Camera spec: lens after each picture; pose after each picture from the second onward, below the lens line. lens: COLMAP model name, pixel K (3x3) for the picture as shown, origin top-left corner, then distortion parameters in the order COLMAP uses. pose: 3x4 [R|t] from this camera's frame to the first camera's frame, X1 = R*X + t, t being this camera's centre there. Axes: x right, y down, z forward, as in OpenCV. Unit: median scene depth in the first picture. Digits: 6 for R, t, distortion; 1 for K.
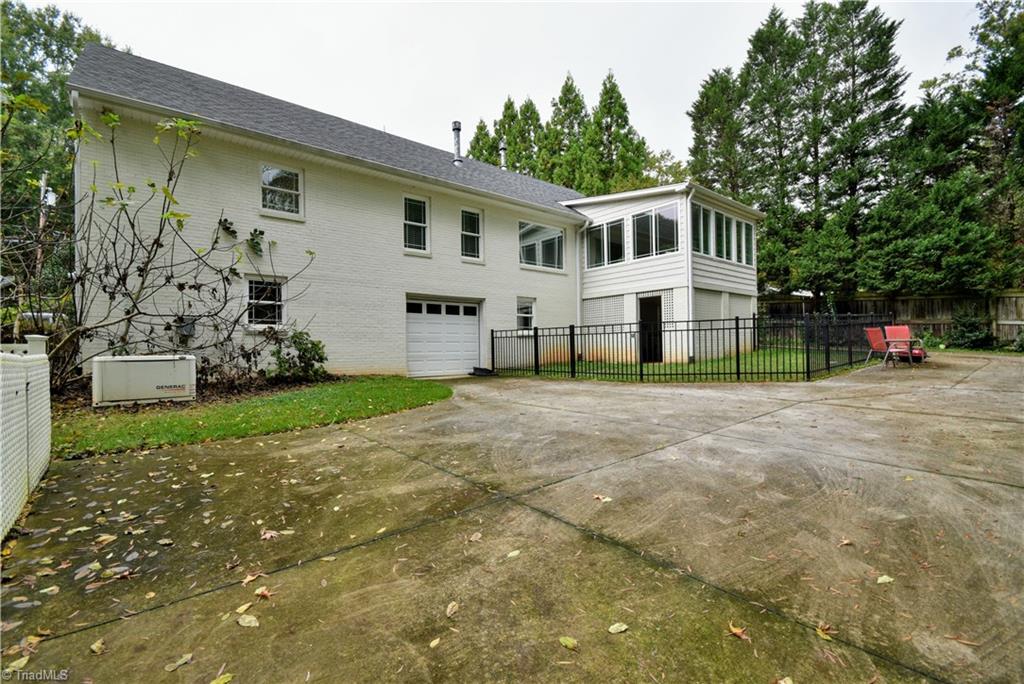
lens RADIAL K [[455.2, 0, 510.6], [0, 455.2, 348.3], [0, 0, 1]] dist [0.001369, -0.004305]
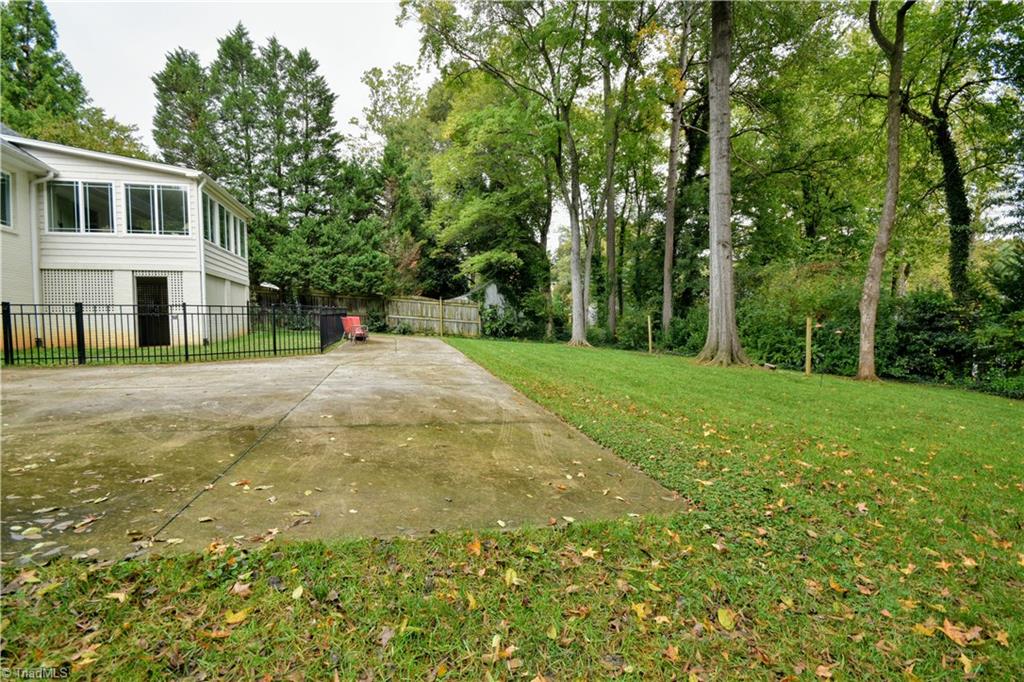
lens RADIAL K [[459.5, 0, 510.3], [0, 459.5, 343.8], [0, 0, 1]] dist [0.002198, -0.004388]
pose [[0.407861, -0.021616, 0.912788, -0.245080], [0.005406, 0.999759, 0.021259, 0.009037], [-0.913028, -0.003736, 0.407880, -0.065606]]
